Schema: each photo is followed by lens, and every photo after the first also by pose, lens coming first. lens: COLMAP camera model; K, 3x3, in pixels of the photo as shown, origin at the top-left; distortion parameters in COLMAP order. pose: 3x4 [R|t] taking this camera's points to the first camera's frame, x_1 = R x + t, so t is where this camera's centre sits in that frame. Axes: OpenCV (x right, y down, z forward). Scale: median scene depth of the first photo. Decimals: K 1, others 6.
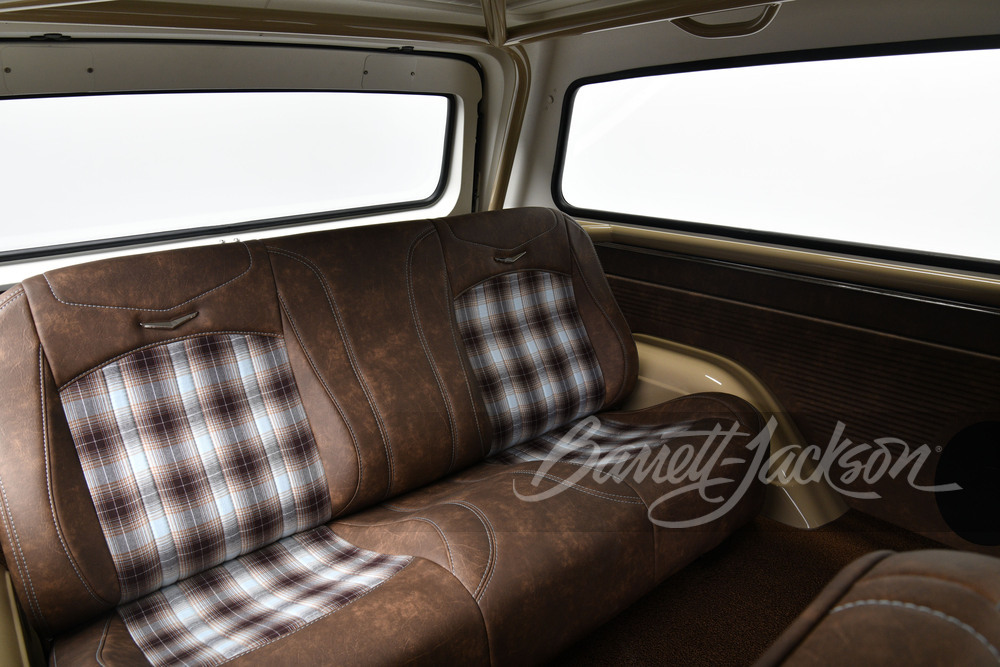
lens RADIAL K [[701.0, 0, 530.9], [0, 701.0, 331.5], [0, 0, 1]] dist [-0.097270, 0.040958]
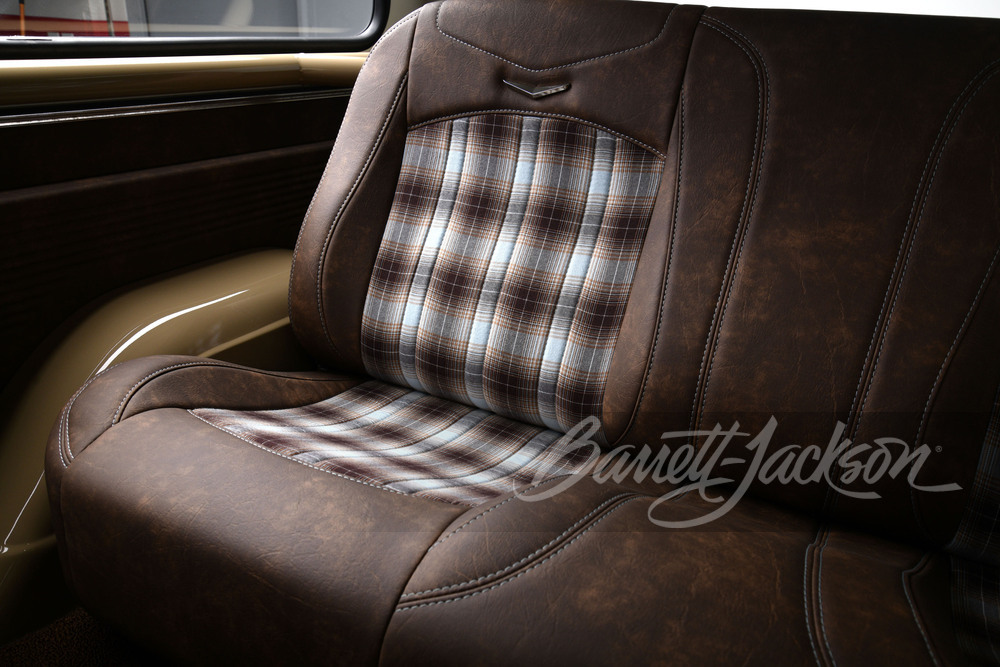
lens RADIAL K [[819.0, 0, 500.0], [0, 819.0, 333.5], [0, 0, 1]] dist [-0.007721, -0.001833]
pose [[0.302279, 0.367914, -0.879356, 0.351256], [-0.328226, 0.906271, 0.266348, 0.003643], [0.894927, 0.208116, 0.394706, 0.639057]]
